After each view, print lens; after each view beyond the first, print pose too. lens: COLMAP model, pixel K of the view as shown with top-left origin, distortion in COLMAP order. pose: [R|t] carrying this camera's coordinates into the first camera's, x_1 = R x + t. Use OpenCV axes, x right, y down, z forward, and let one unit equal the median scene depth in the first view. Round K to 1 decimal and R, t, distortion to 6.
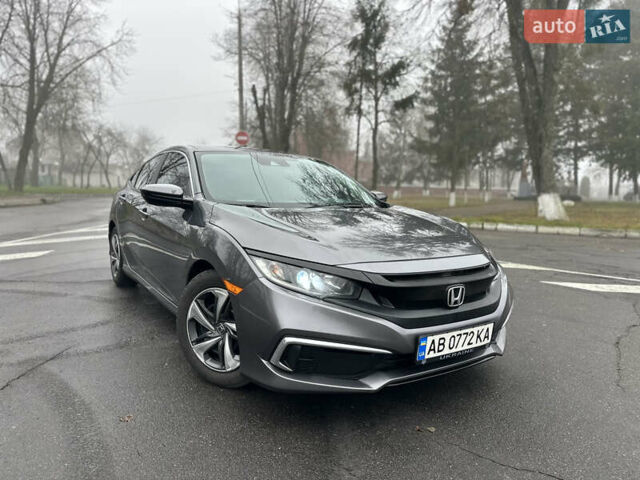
lens RADIAL K [[460.4, 0, 320.0], [0, 460.4, 240.0], [0, 0, 1]] dist [0.001344, -0.000721]
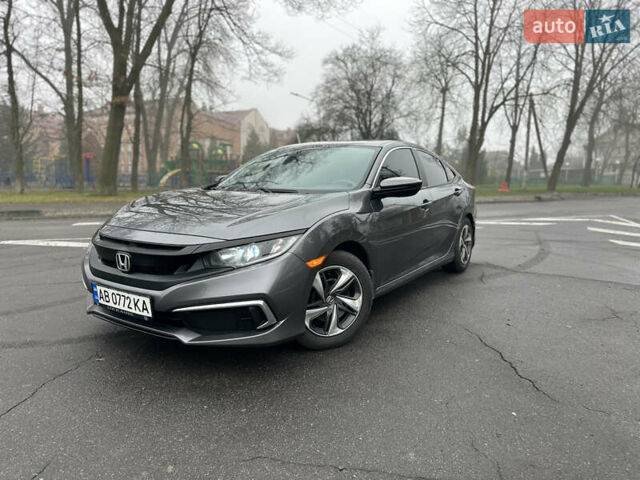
lens RADIAL K [[432.6, 0, 288.1], [0, 432.6, 255.3], [0, 0, 1]] dist [0.086258, -0.146774]
pose [[0.372444, 0.129222, -0.919014, 0.154468], [-0.092444, 0.990499, 0.101809, -0.004667], [0.923439, 0.047039, 0.380851, 0.102671]]
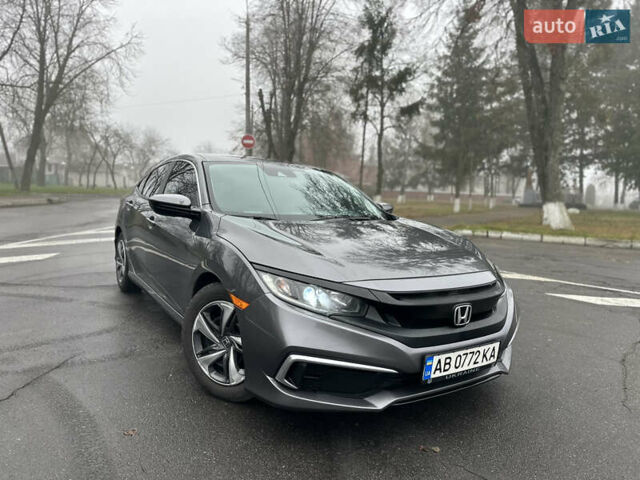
lens RADIAL K [[460.1, 0, 319.7], [0, 460.1, 236.6], [0, 0, 1]] dist [0.002639, -0.001760]
pose [[0.999823, 0.016911, -0.008297, -0.000911], [-0.017020, 0.999767, -0.013265, -0.003119], [0.008071, 0.013404, 0.999878, -0.000131]]
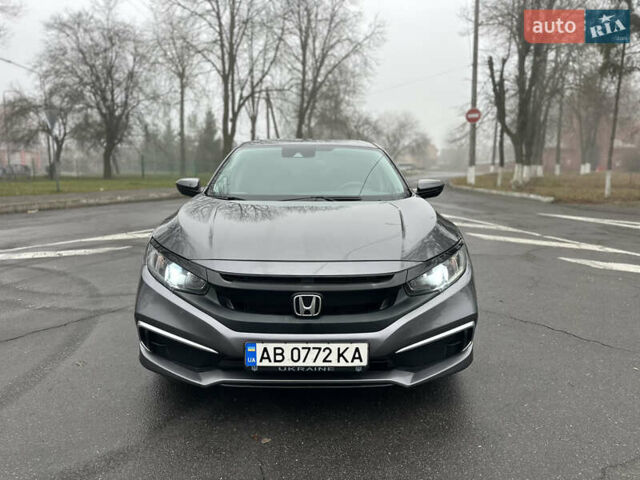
lens RADIAL K [[460.9, 0, 319.7], [0, 460.9, 247.4], [0, 0, 1]] dist [0.002575, -0.005526]
pose [[0.834408, 0.061784, -0.547673, 0.084764], [-0.032002, 0.997452, 0.063767, -0.004988], [0.550217, -0.035681, 0.834259, 0.029184]]
